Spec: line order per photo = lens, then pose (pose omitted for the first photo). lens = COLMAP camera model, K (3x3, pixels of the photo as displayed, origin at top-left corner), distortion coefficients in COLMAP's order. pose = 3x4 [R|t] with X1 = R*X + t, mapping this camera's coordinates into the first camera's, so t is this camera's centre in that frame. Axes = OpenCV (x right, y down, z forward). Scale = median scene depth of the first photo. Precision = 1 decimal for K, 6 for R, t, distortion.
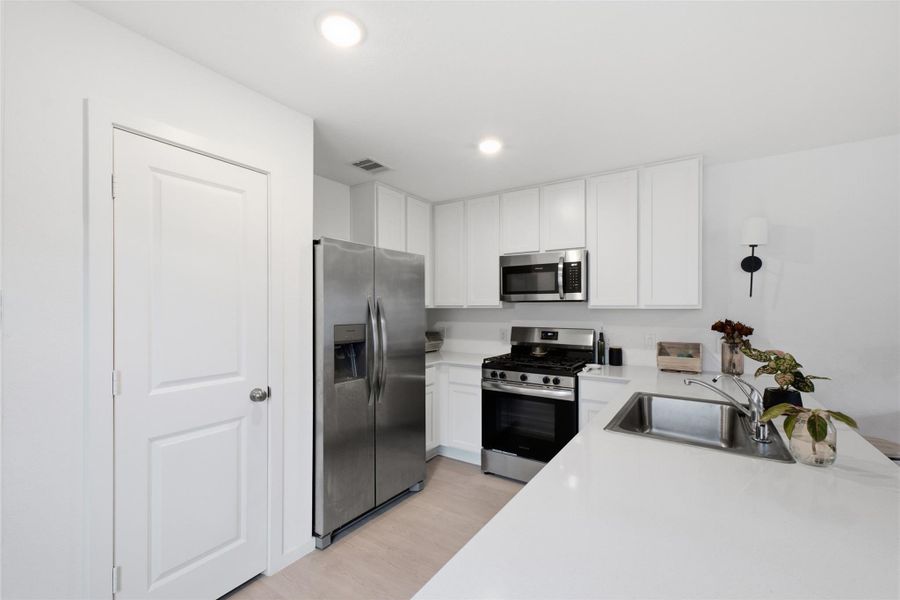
lens RADIAL K [[378.3, 0, 447.7], [0, 378.3, 308.3], [0, 0, 1]] dist [0.003198, 0.000152]
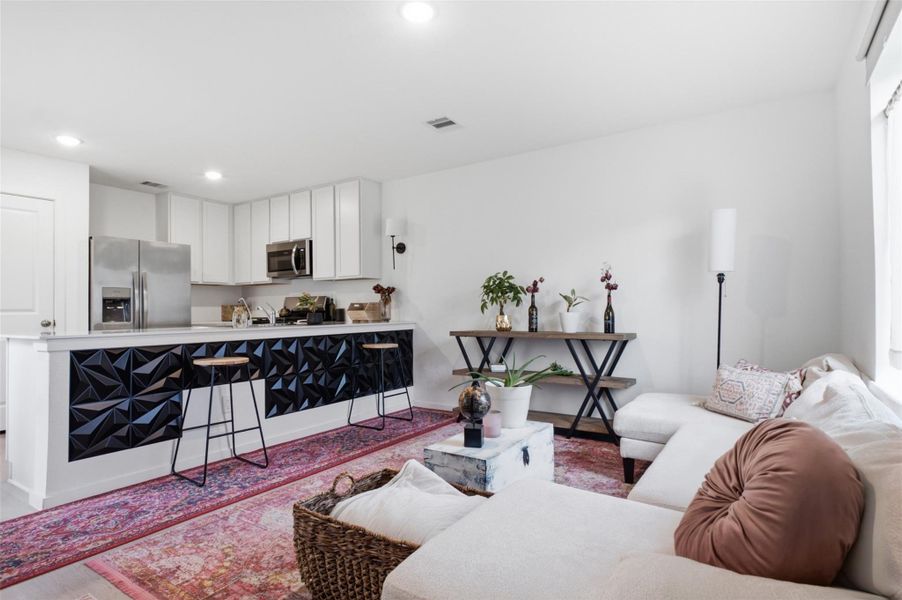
lens RADIAL K [[478.9, 0, 451.0], [0, 478.9, 300.0], [0, 0, 1]] dist [0.001523, -0.000163]
pose [[0.999908, -0.012523, 0.005143, 0.928203], [0.012622, 0.999728, -0.019587, 0.122199], [-0.004897, 0.019650, 0.999795, -0.847506]]
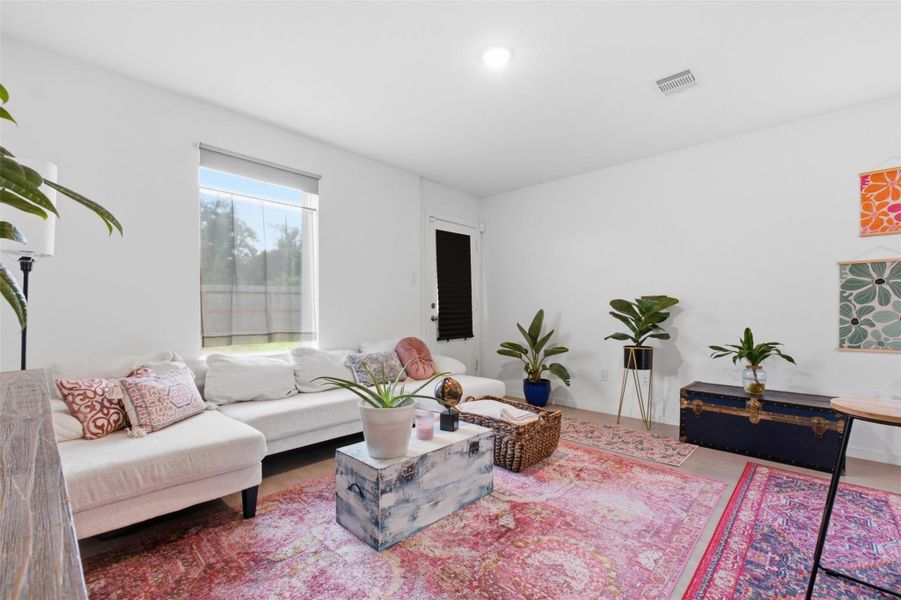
lens RADIAL K [[392.9, 0, 450.6], [0, 392.9, 312.7], [0, 0, 1]] dist [0.000156, -0.000470]
pose [[-0.986658, -0.007990, 0.162610, 0.843331], [-0.007284, 0.999961, 0.004936, 0.122335], [-0.162643, 0.003686, -0.986678, 0.722703]]
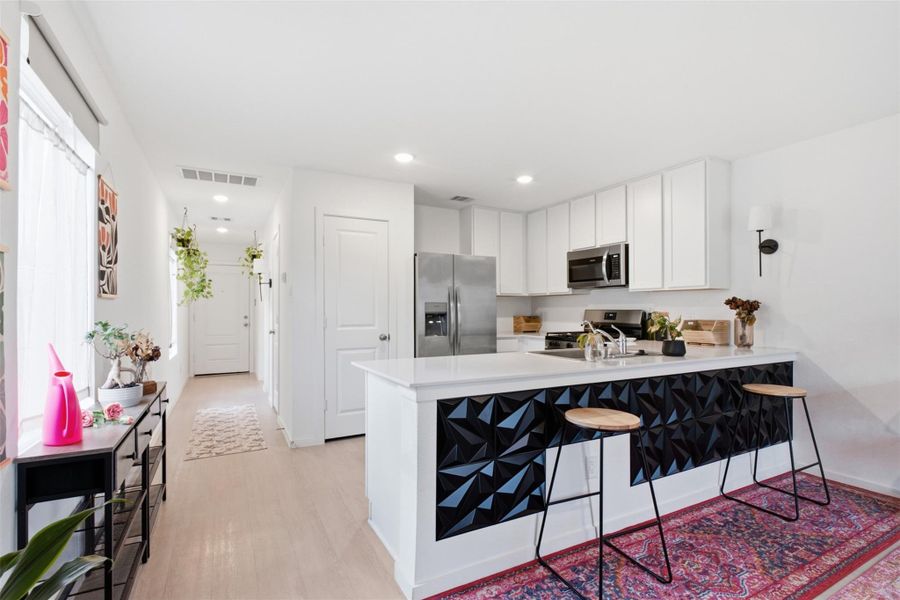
lens RADIAL K [[423.2, 0, 446.8], [0, 423.2, 307.4], [0, 0, 1]] dist [0.001617, 0.000088]
pose [[0.880102, -0.004687, -0.474762, 0.527952], [0.003294, 0.999987, -0.003766, 0.056702], [0.474774, 0.001750, 0.880106, -0.485433]]
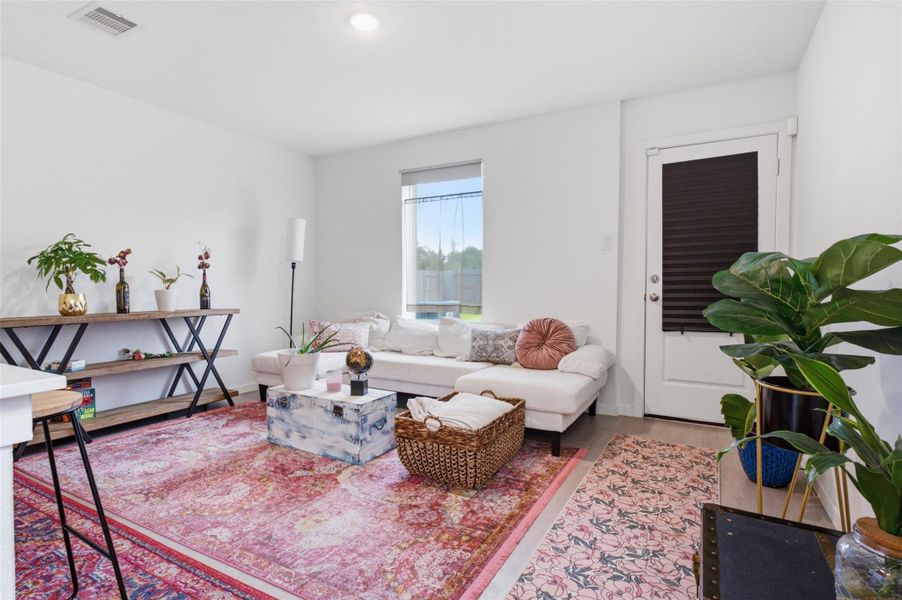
lens RADIAL K [[456.6, 0, 451.0], [0, 456.6, 300.0], [0, 0, 1]] dist [0.000947, 0.000753]
pose [[-0.085789, -0.033554, 0.995748, -0.008620], [-0.002774, 0.999437, 0.033439, 0.119703], [-0.996309, 0.000106, -0.085834, -0.144104]]
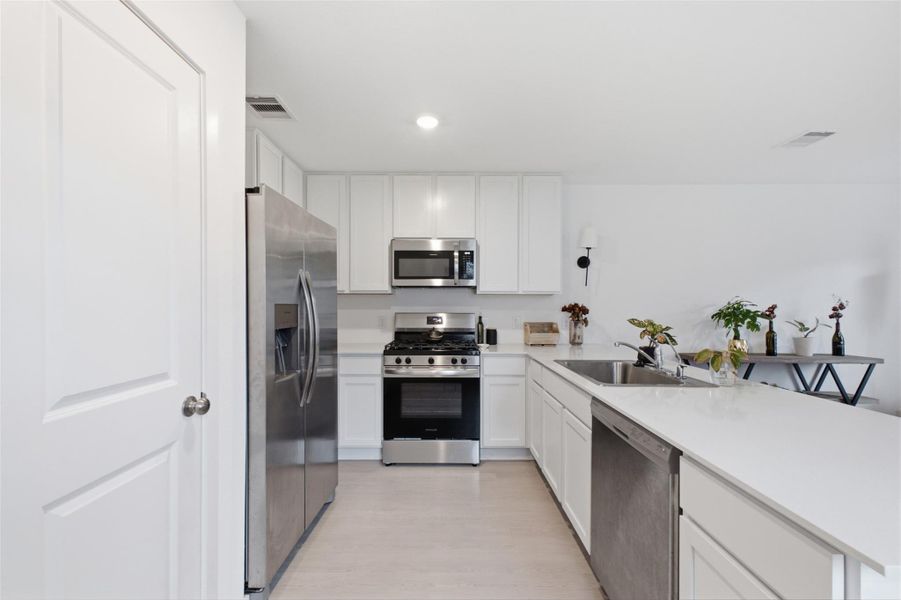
lens RADIAL K [[378.7, 0, 448.2], [0, 378.7, 308.3], [0, 0, 1]] dist [0.003198, 0.000152]
pose [[0.832188, -0.003904, 0.554480, -0.327920], [-0.001343, 0.999958, 0.009055, 0.034098], [-0.554493, -0.008280, 0.832147, 0.133812]]
